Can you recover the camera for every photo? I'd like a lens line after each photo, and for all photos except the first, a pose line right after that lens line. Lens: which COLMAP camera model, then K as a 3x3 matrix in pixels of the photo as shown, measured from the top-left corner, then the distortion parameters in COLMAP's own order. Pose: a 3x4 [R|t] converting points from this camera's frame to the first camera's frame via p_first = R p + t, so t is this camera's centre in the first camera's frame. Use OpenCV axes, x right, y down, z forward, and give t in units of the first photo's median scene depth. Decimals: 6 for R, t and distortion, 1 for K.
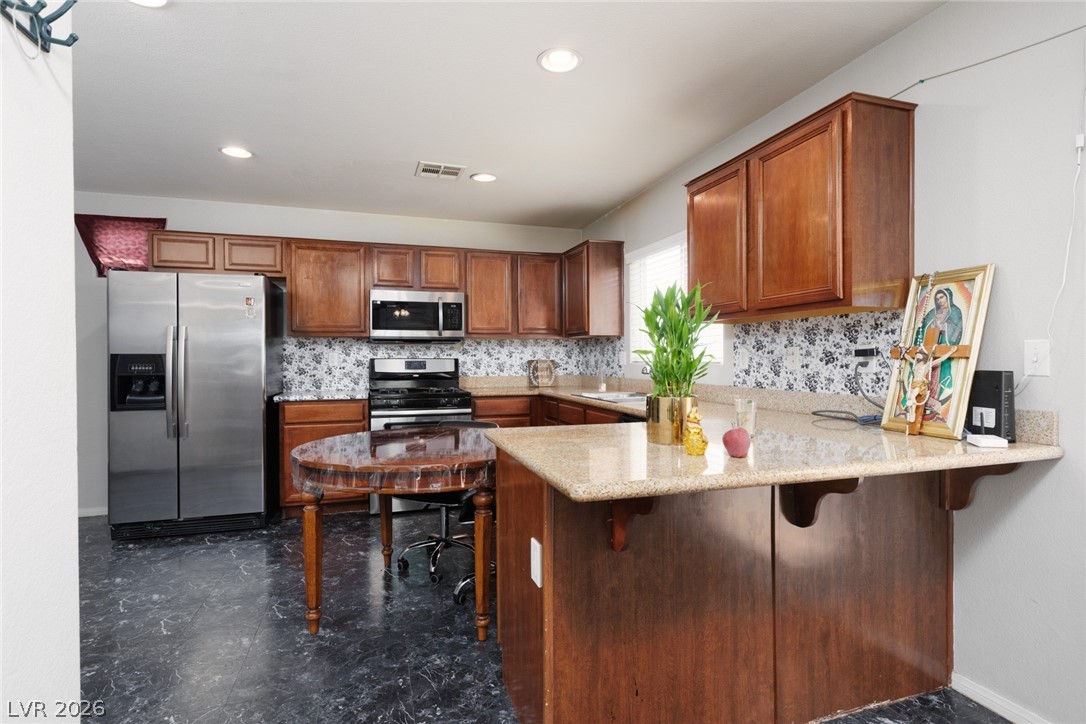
lens RADIAL K [[534.6, 0, 543.0], [0, 534.6, 362.0], [0, 0, 1]] dist [-0.003451, -0.000419]
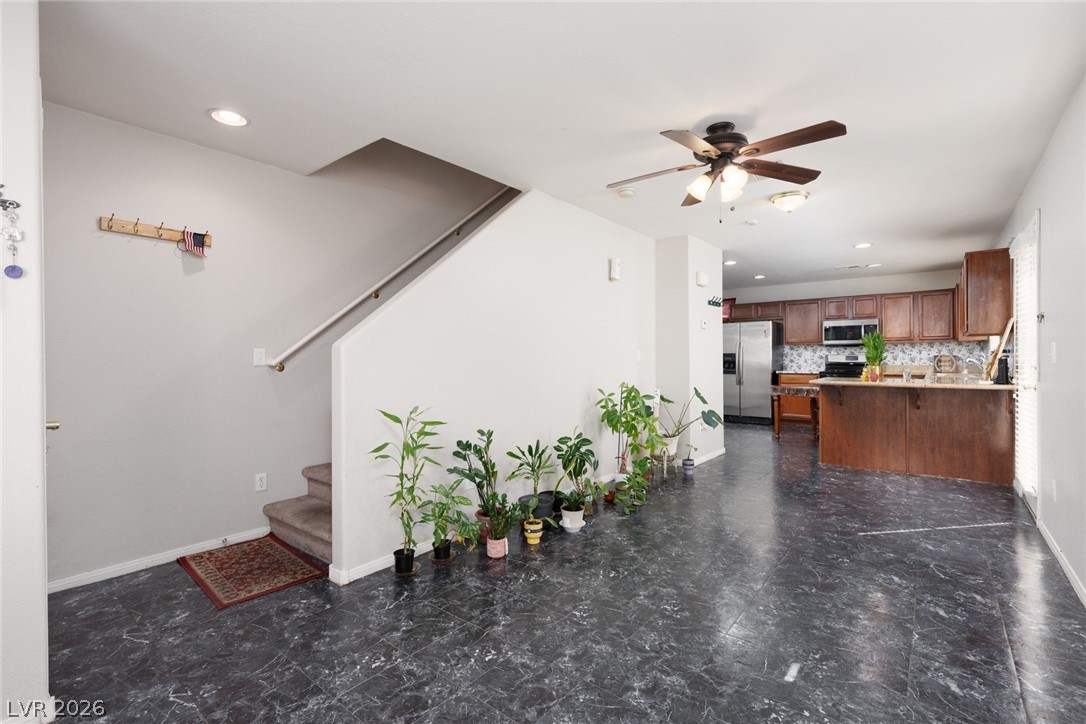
lens RADIAL K [[484.5, 0, 548.5], [0, 484.5, 360.1], [0, 0, 1]] dist [0.000306, 0.000509]
pose [[0.555260, 0.004696, -0.831664, 0.612242], [-0.001326, 0.999988, 0.004760, 0.005832], [0.831676, -0.001540, 0.555259, -0.874396]]
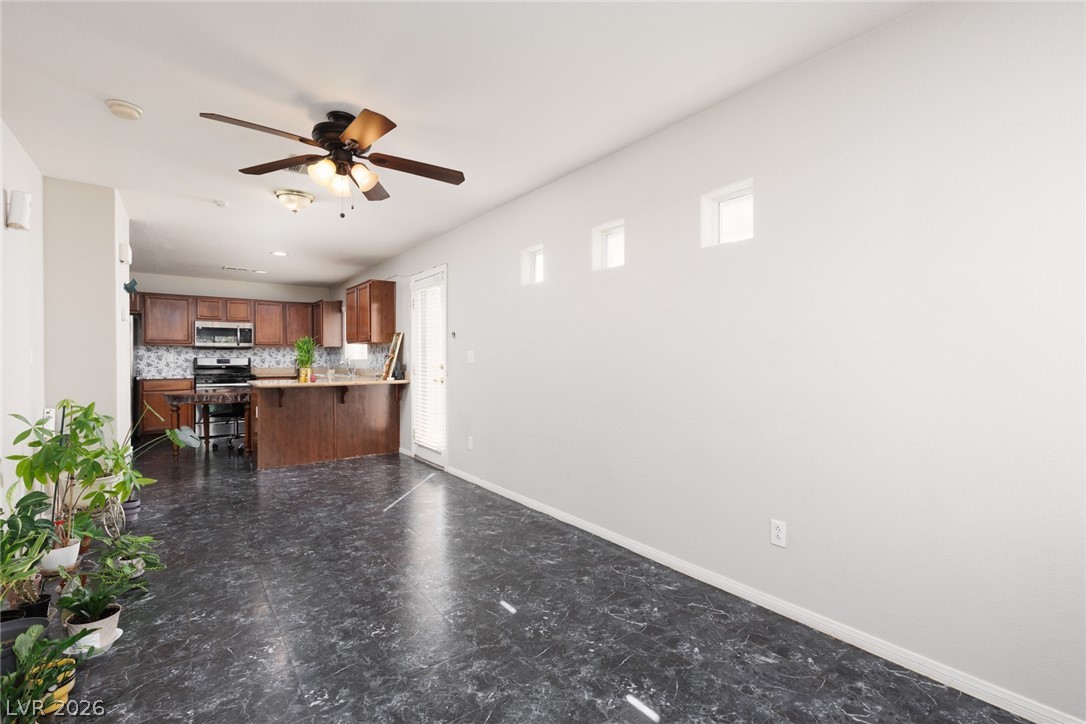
lens RADIAL K [[484.5, 0, 548.5], [0, 484.5, 360.1], [0, 0, 1]] dist [0.000306, 0.000509]
pose [[0.940872, 0.001146, 0.338761, 0.258392], [0.000189, 0.999992, -0.003907, 0.008450], [-0.338763, 0.003740, 0.940864, -0.982060]]
